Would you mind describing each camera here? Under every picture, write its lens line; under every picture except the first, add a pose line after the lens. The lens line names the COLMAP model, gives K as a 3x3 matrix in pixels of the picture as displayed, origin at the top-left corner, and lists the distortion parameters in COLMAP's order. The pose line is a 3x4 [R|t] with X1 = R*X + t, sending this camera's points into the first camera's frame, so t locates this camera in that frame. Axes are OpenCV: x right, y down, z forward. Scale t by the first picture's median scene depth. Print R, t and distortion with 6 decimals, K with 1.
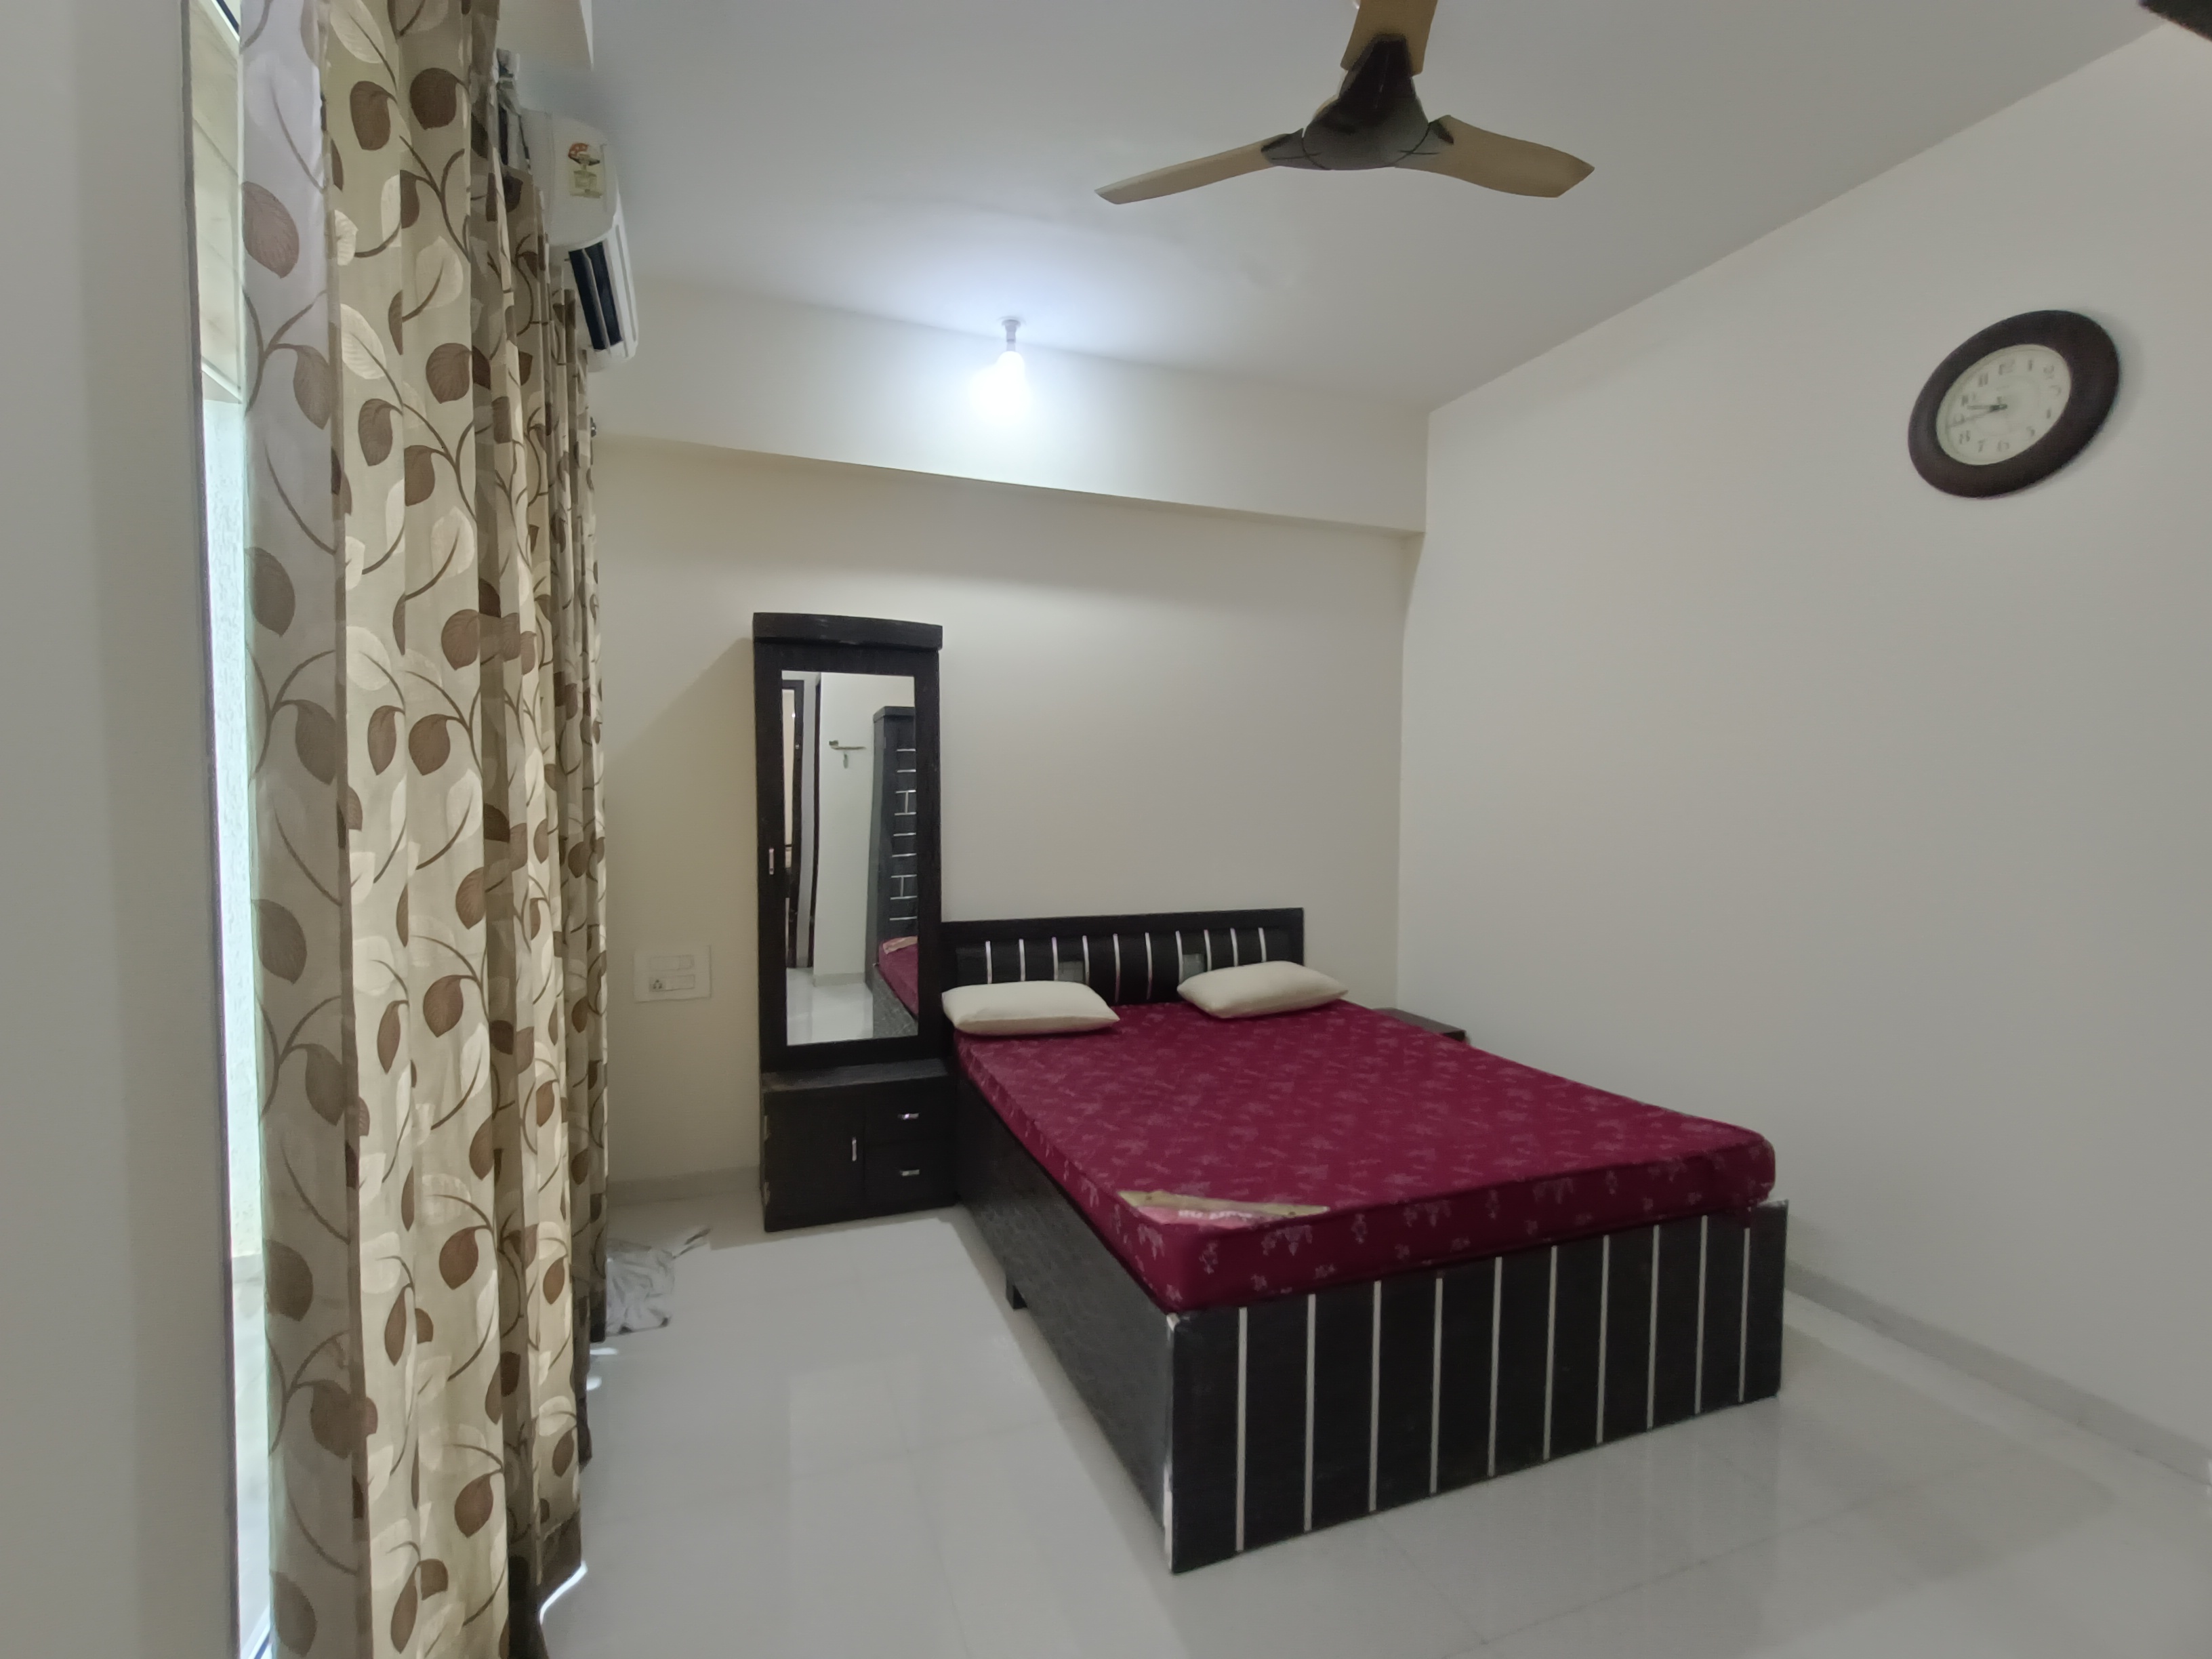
lens RADIAL K [[995.1, 0, 1099.4], [0, 995.1, 836.9], [0, 0, 1]] dist [0.009007, -0.000952]
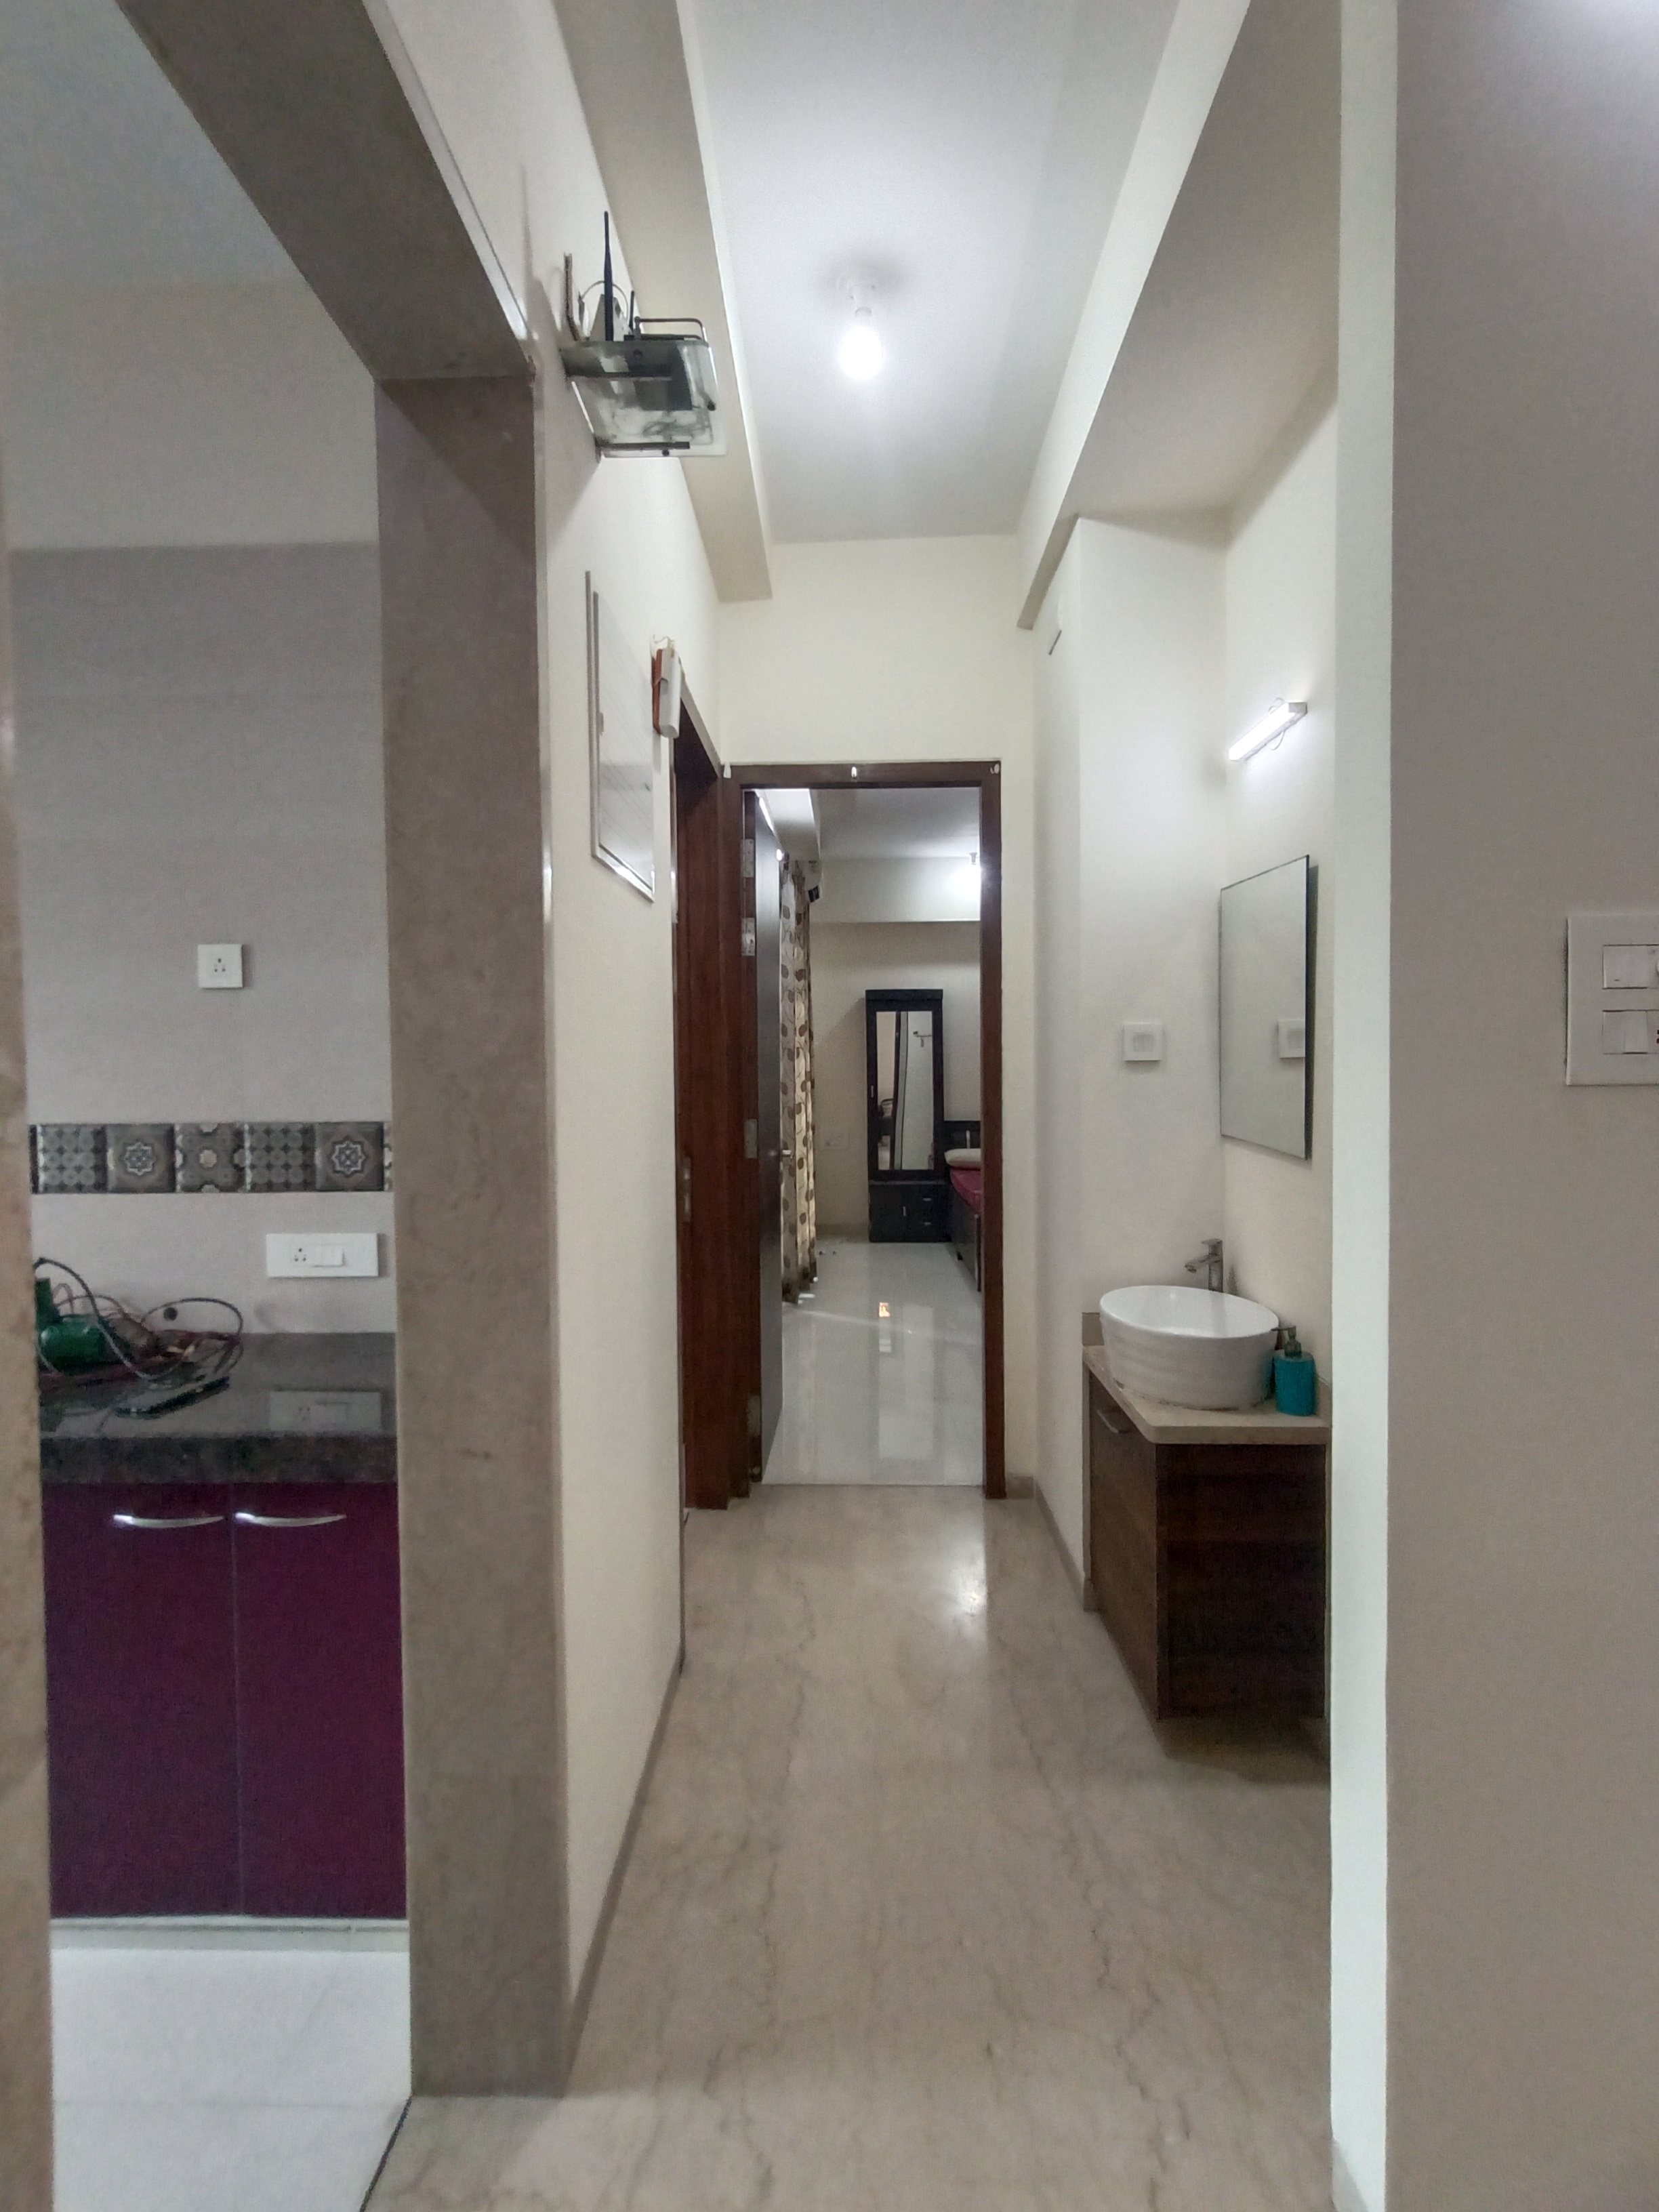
lens RADIAL K [[995.1, 0, 829.3], [0, 995.1, 1099.6], [0, 0, 1]] dist [0.009007, -0.000952]
pose [[0.924152, 0.001282, -0.382024, 0.495879], [-0.003135, 0.999986, -0.004229, 0.056759], [0.382013, 0.005105, 0.924143, -1.271254]]
